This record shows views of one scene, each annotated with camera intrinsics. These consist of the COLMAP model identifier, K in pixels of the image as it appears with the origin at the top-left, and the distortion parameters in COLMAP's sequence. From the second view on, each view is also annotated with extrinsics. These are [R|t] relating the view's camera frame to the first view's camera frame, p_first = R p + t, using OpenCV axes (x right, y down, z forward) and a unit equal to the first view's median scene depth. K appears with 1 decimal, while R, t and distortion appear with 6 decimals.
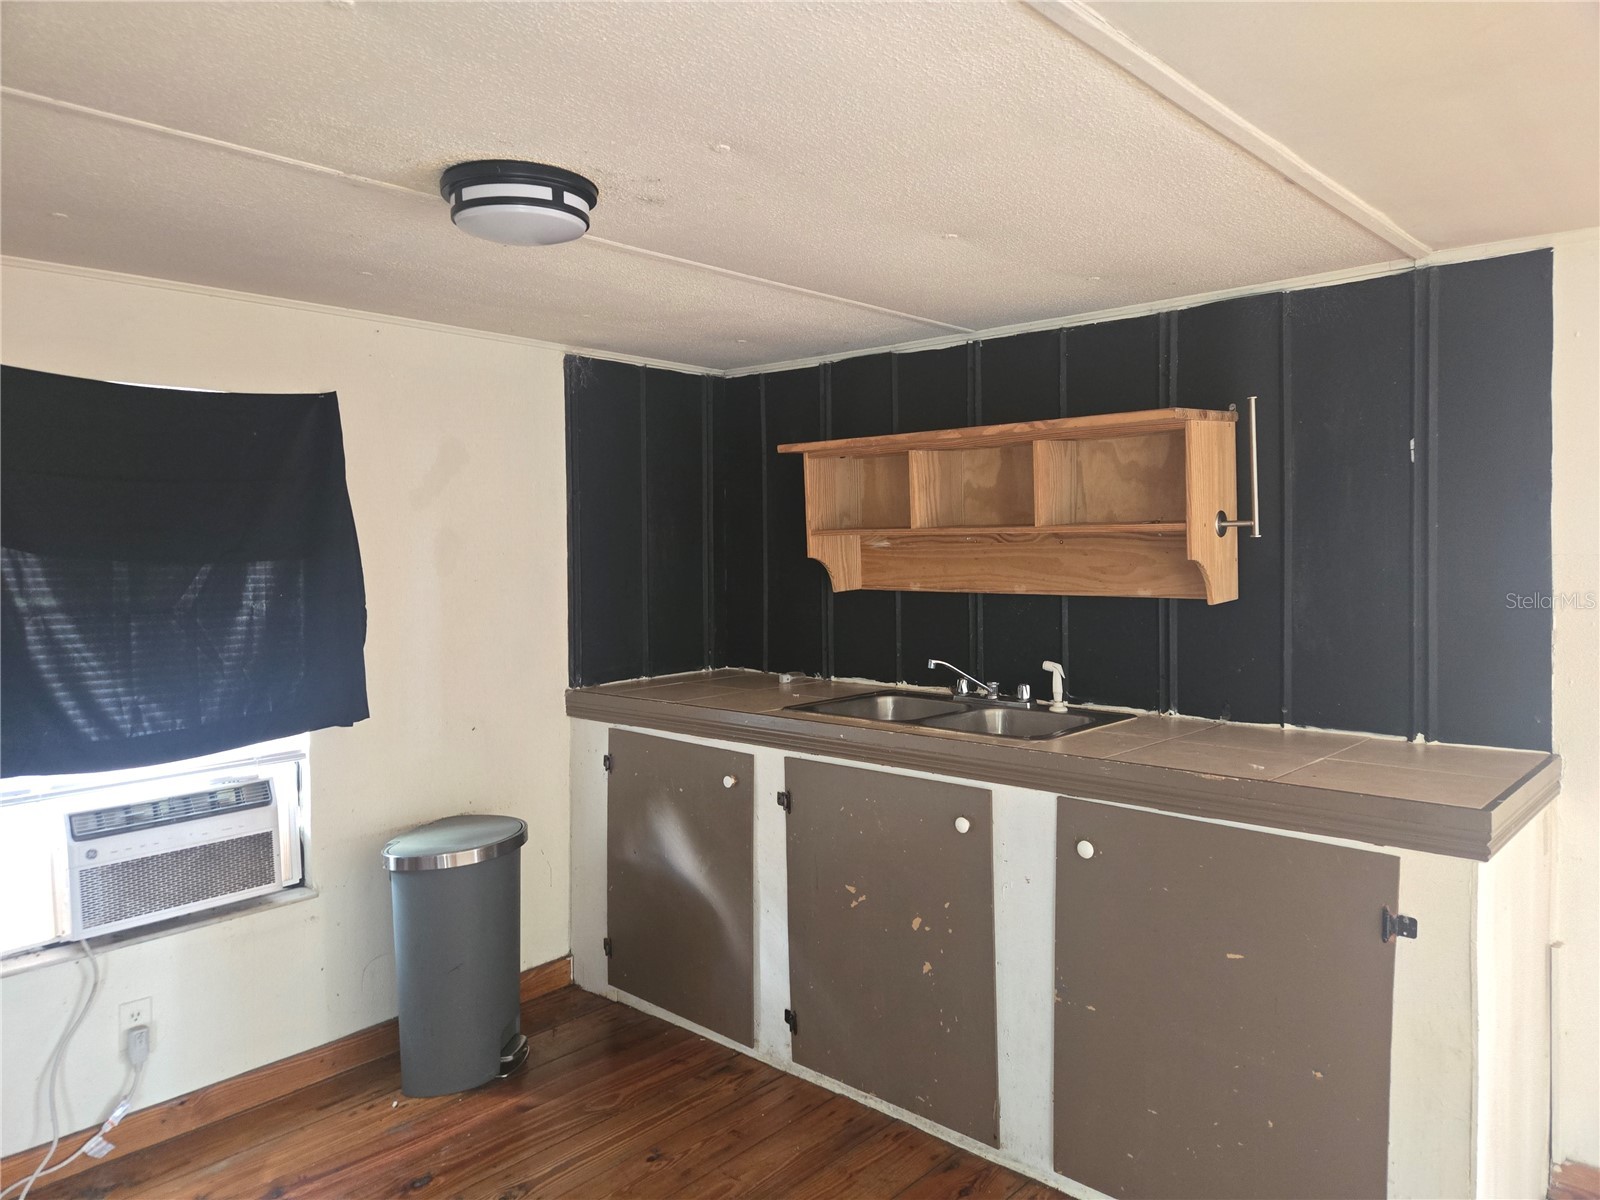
lens RADIAL K [[1056.4, 0, 799.7], [0, 1056.4, 596.2], [0, 0, 1]] dist [0.011751, 0.001728]
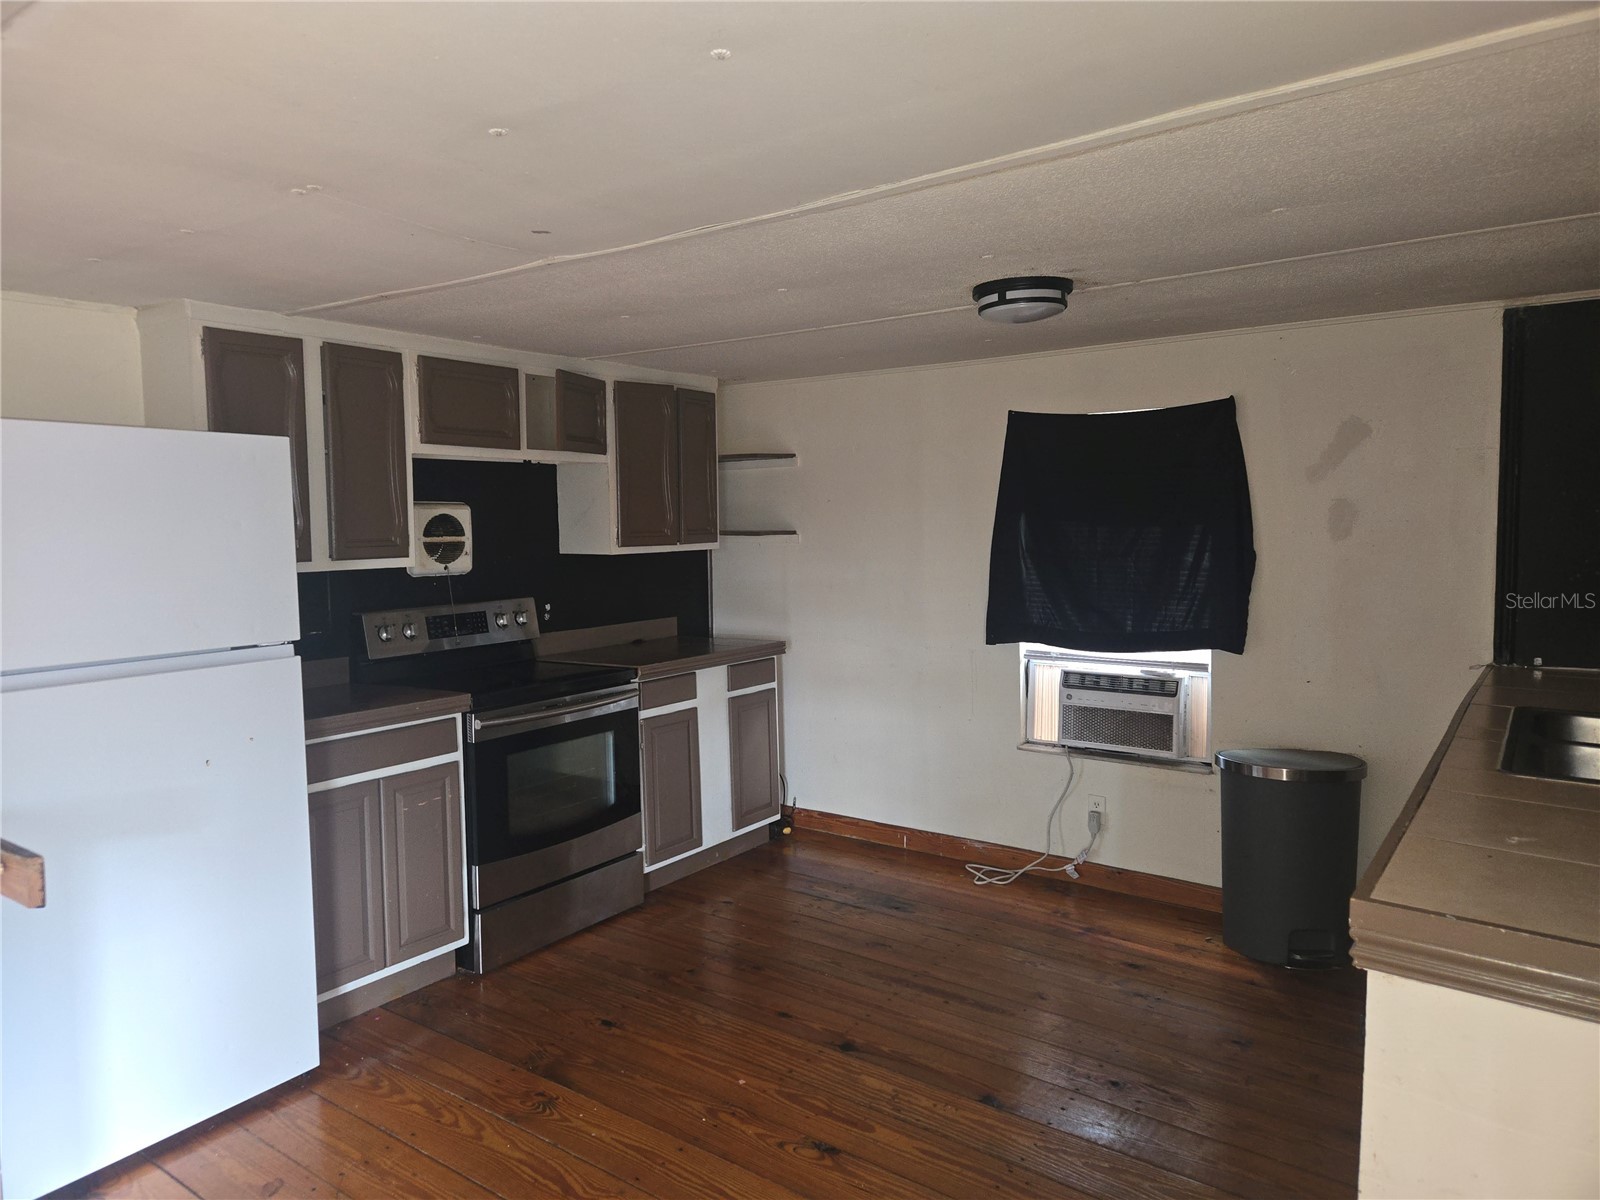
lens RADIAL K [[1056.4, 0, 797.7], [0, 1056.4, 599.9], [0, 0, 1]] dist [0.011751, 0.001728]
pose [[0.112931, 0.088973, -0.989611, 0.871658], [-0.038888, 0.995615, 0.085075, -0.034322], [0.992841, 0.028877, 0.115896, 0.348716]]
